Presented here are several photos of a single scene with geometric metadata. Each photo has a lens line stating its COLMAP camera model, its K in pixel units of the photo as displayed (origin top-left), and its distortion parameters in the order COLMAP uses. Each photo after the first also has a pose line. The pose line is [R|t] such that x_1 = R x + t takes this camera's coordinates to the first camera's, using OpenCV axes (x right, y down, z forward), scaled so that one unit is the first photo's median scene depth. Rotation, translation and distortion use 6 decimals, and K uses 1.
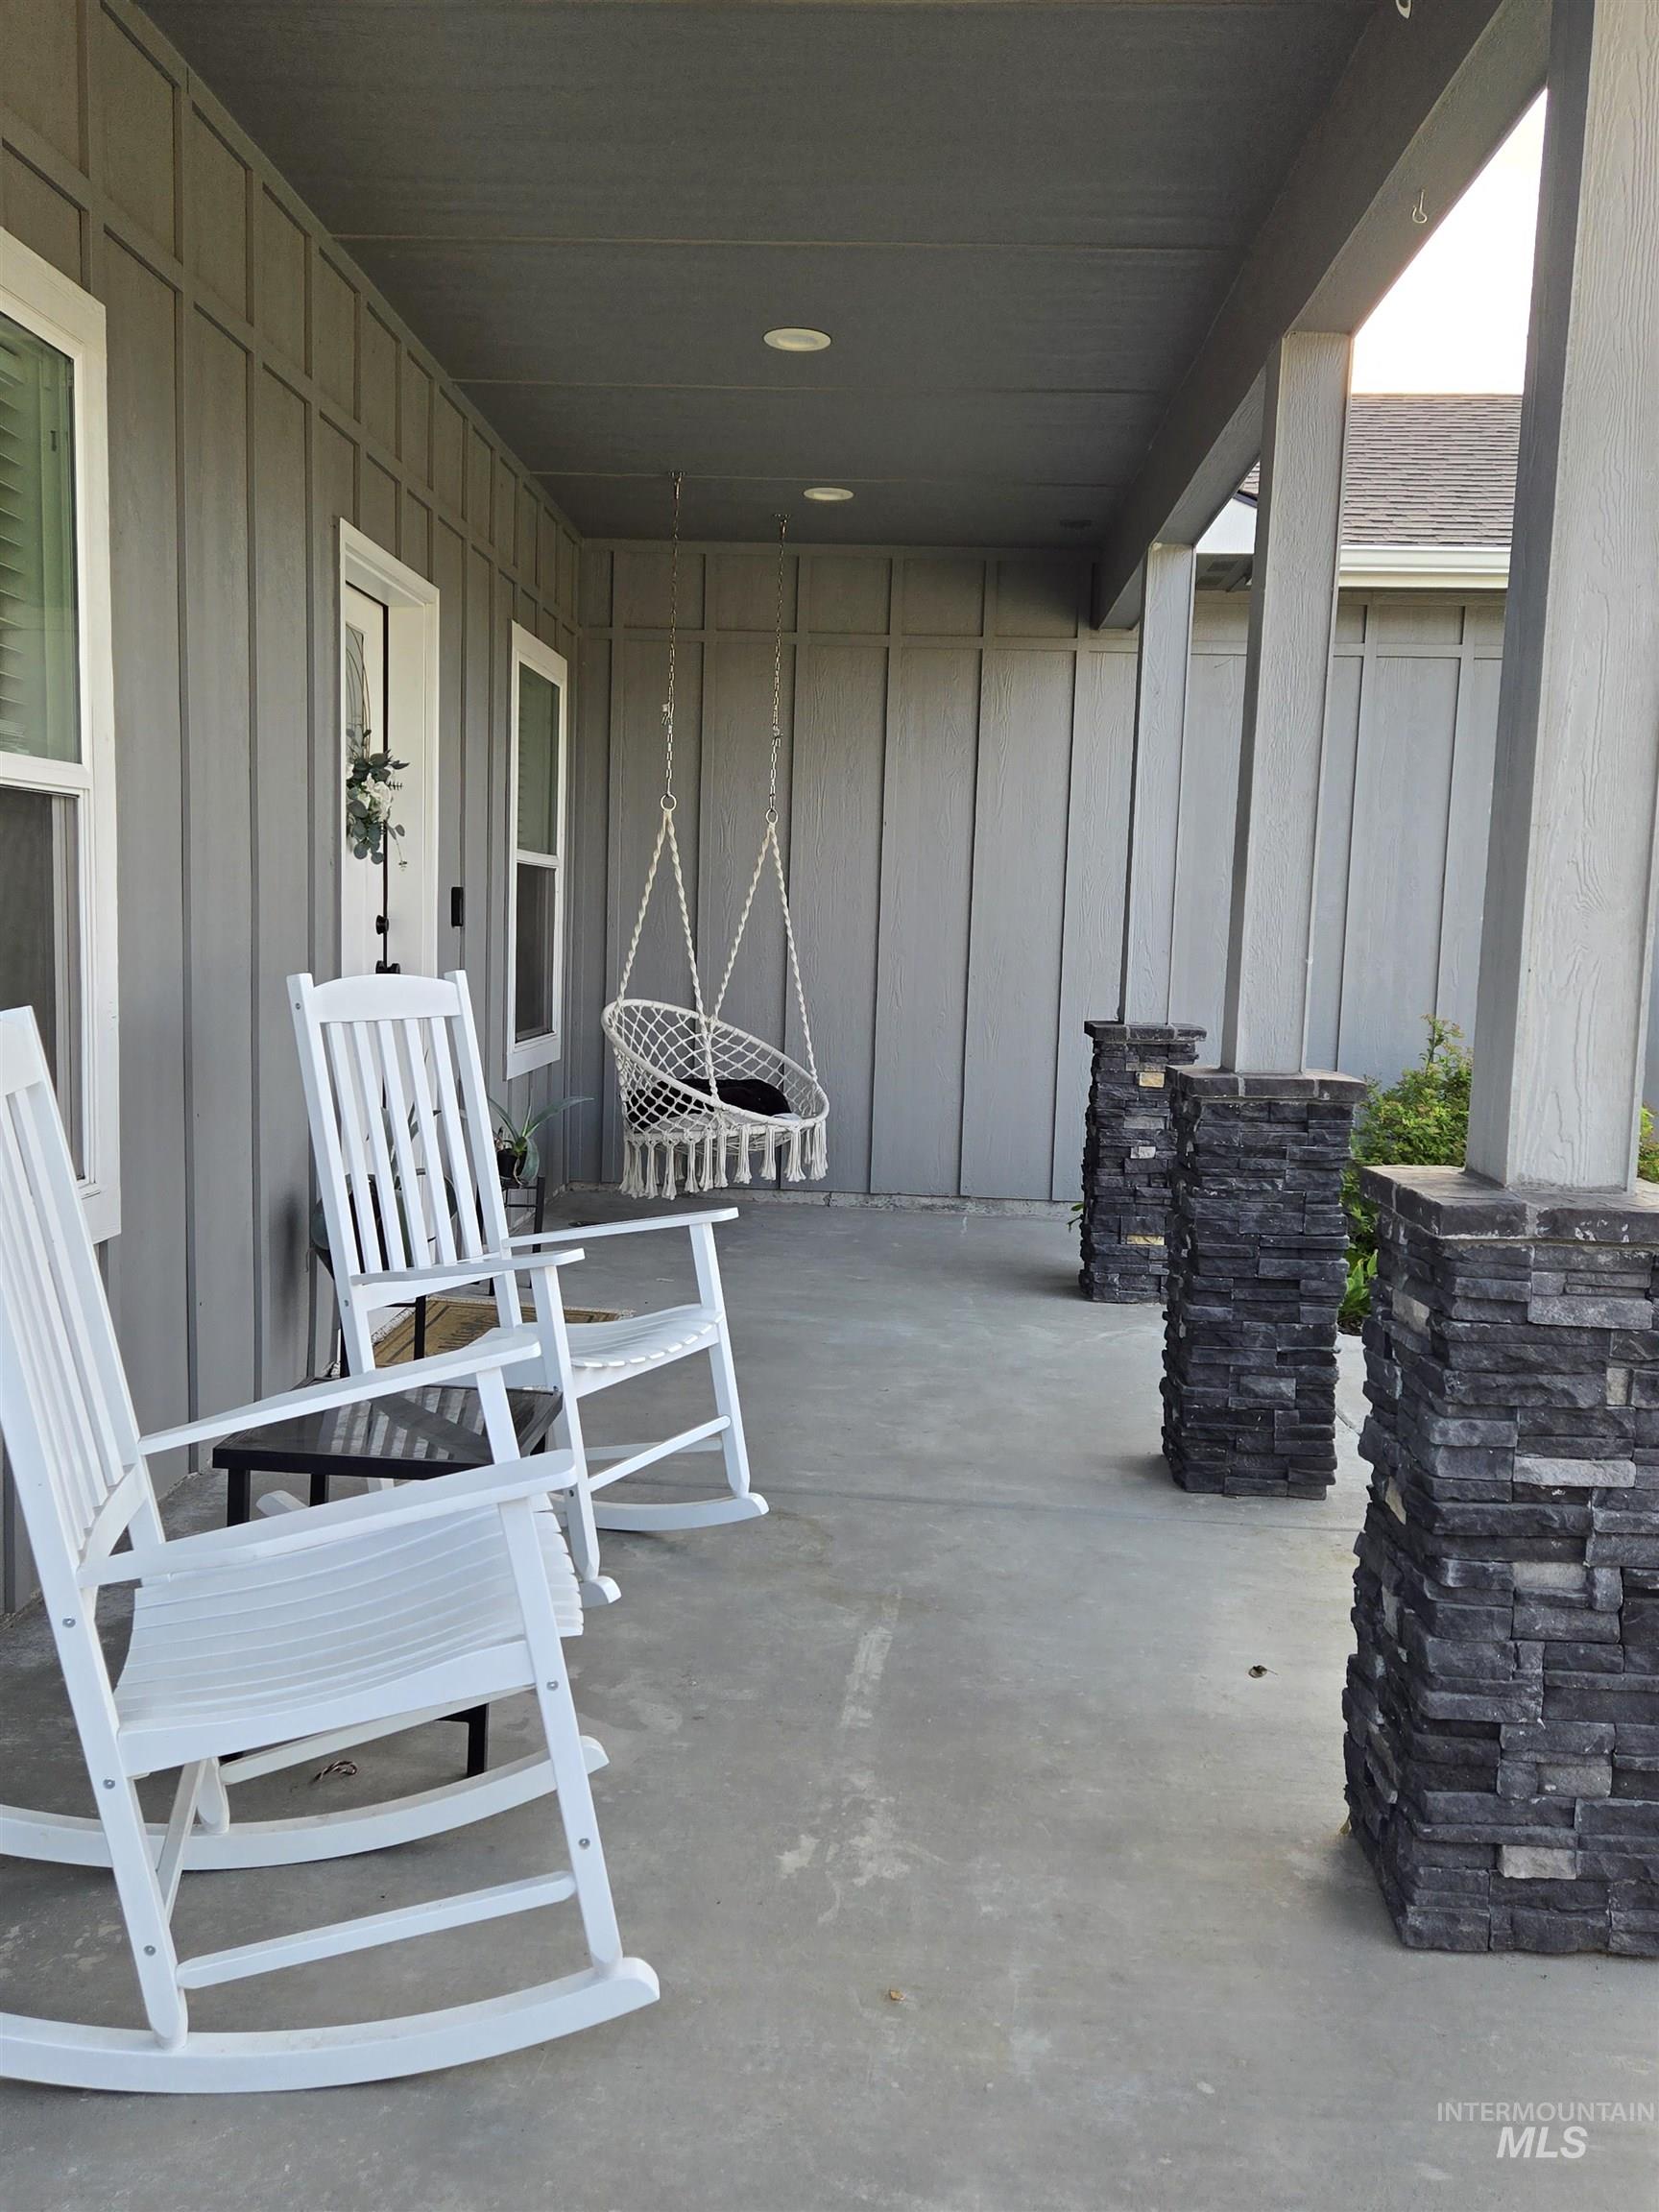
lens RADIAL K [[1927.7, 0, 832.2], [0, 1927.7, 1113.8], [0, 0, 1]] dist [0.099217, -0.114708]
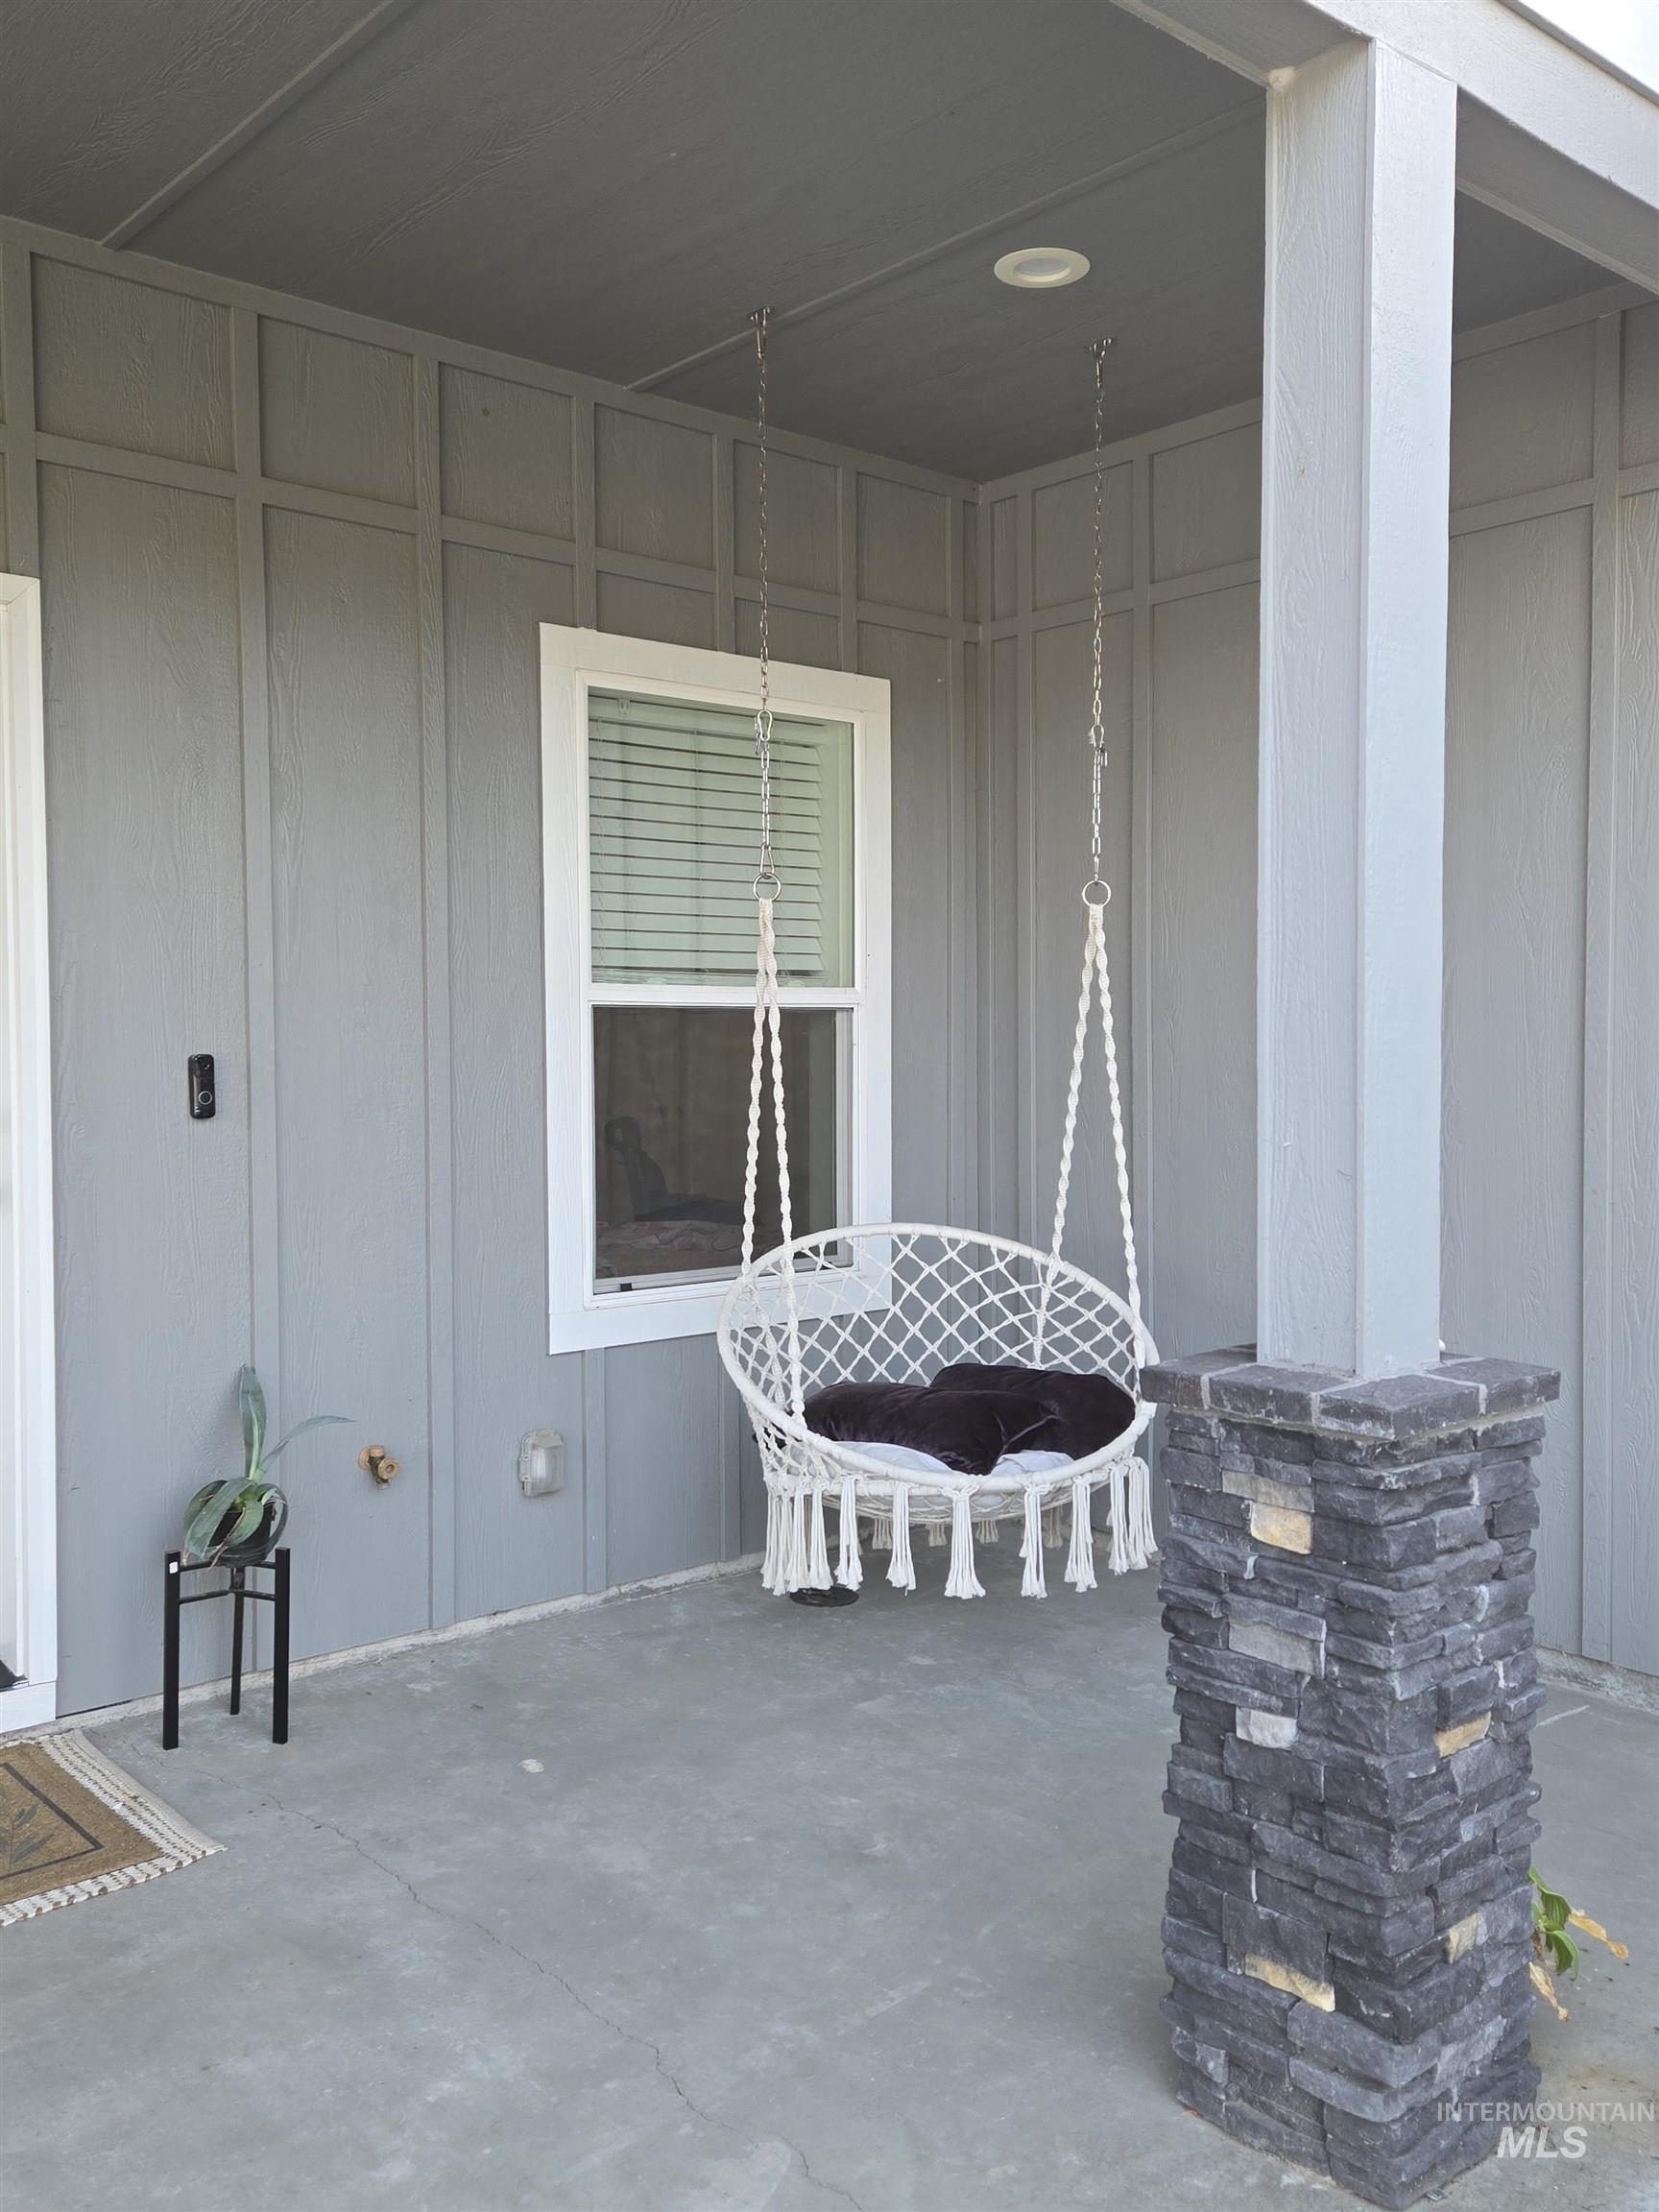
lens RADIAL K [[1927.7, 0, 832.2], [0, 1927.7, 1113.8], [0, 0, 1]] dist [0.099217, -0.114708]
pose [[0.693280, -0.006085, -0.720642, 0.322073], [-0.049862, 0.997163, -0.056389, -0.060775], [0.718941, 0.075026, 0.691010, 0.599845]]
